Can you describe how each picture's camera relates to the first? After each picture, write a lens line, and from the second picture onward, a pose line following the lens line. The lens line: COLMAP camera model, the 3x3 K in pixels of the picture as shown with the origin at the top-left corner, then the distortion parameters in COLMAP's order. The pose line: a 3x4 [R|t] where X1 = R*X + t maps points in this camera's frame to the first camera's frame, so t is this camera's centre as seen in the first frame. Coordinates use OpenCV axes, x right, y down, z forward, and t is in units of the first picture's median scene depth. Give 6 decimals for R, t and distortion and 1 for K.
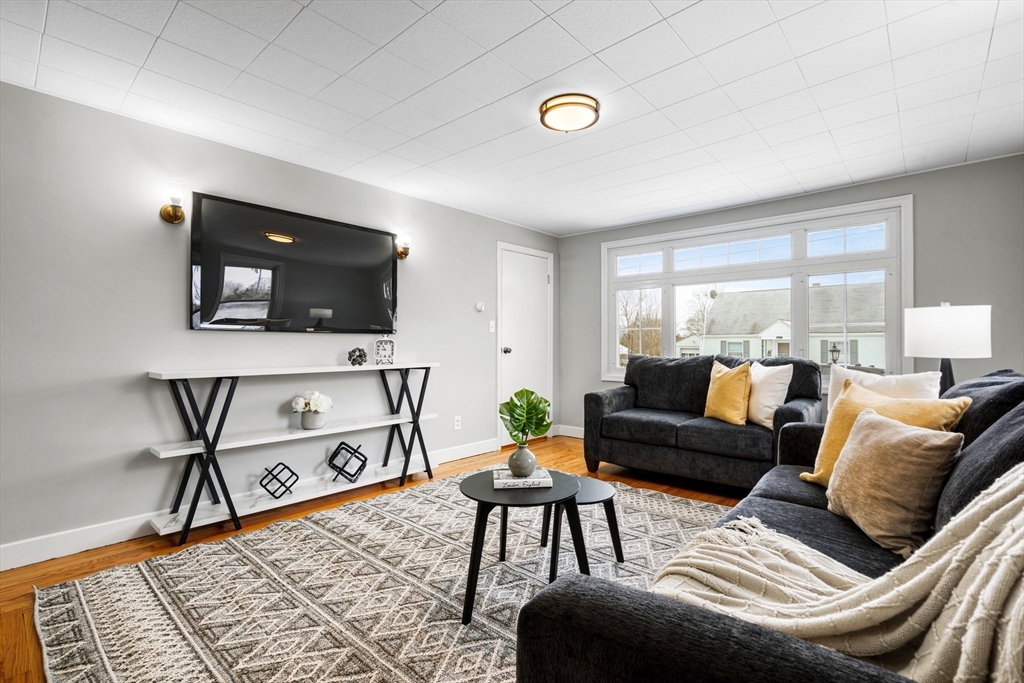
lens RADIAL K [[468.8, 0, 512.0], [0, 468.8, 341.5], [0, 0, 1]] dist [-0.002769, -0.000349]
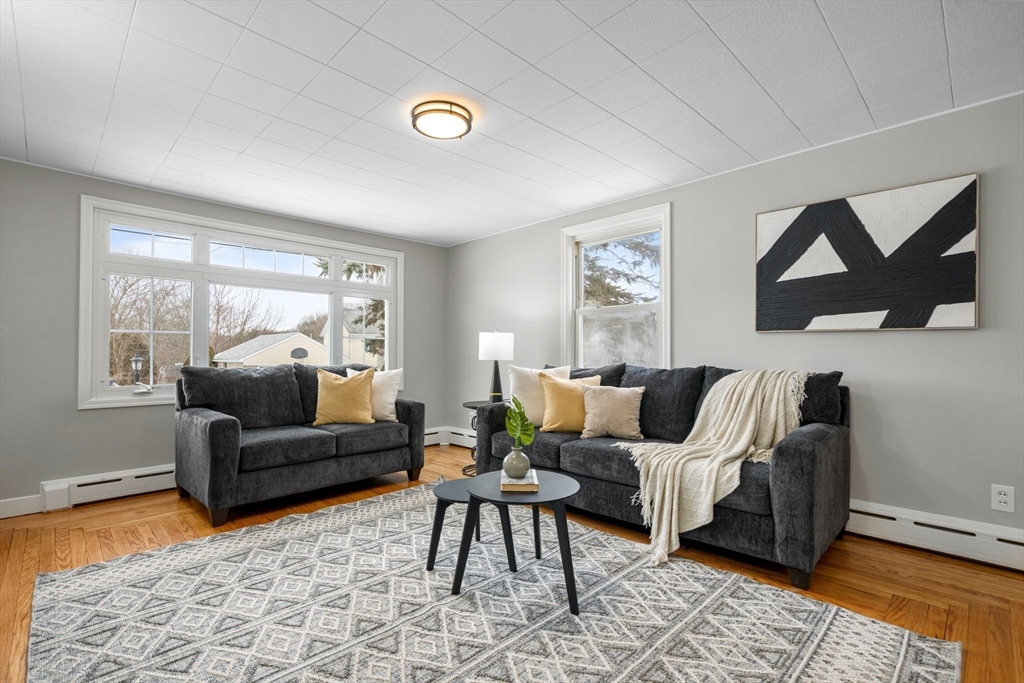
lens RADIAL K [[467.2, 0, 515.3], [0, 467.2, 348.5], [0, 0, 1]] dist [-0.002275, 0.000356]
pose [[0.054747, 0.011026, 0.998439, -0.624214], [-0.003888, 0.999934, -0.010829, 0.006258], [-0.998493, -0.003289, 0.054786, 0.573475]]
